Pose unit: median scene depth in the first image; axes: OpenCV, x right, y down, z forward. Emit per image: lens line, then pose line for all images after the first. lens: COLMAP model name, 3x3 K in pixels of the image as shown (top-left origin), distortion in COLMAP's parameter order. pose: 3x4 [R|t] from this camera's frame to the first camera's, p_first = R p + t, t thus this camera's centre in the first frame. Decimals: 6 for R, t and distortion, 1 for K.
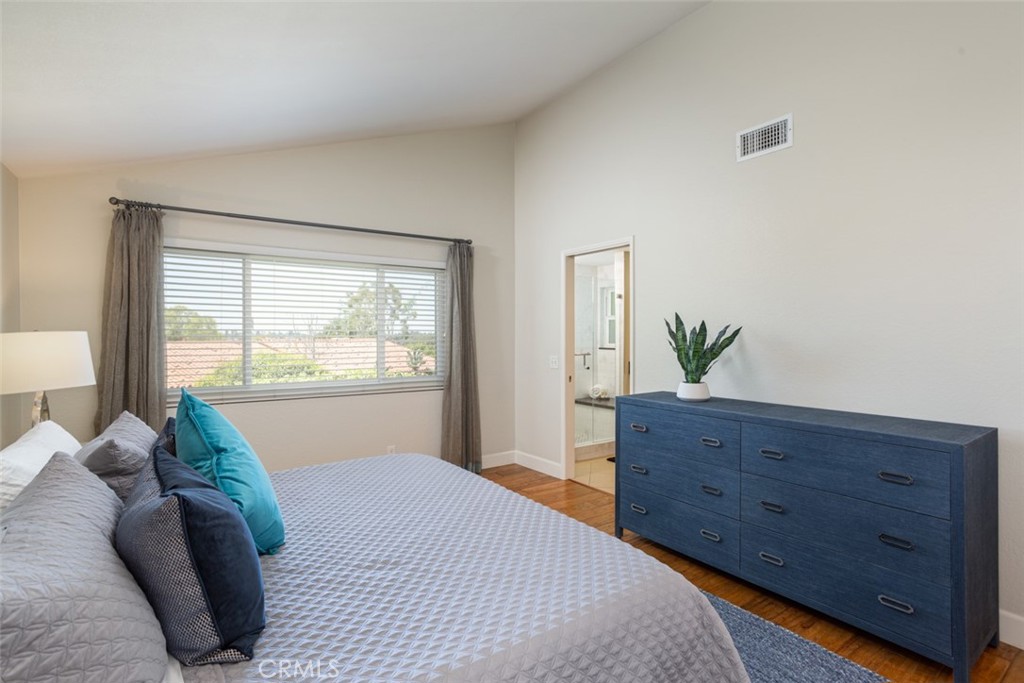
lens RADIAL K [[500.0, 0, 521.6], [0, 500.0, 334.6], [0, 0, 1]] dist [-0.024780, 0.000055]
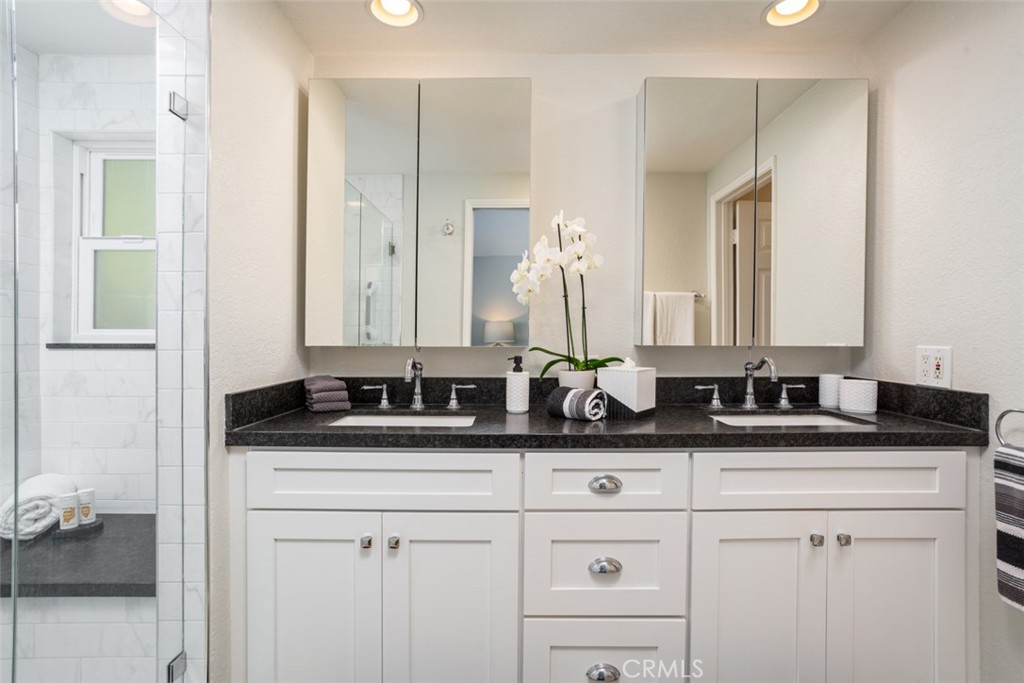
lens RADIAL K [[500.0, 0, 521.6], [0, 500.0, 334.6], [0, 0, 1]] dist [-0.024780, 0.000055]
pose [[0.610811, -0.008117, 0.791735, 0.103243], [0.009459, 0.999951, 0.002954, 0.020662], [-0.791720, 0.005685, 0.610857, 0.640581]]
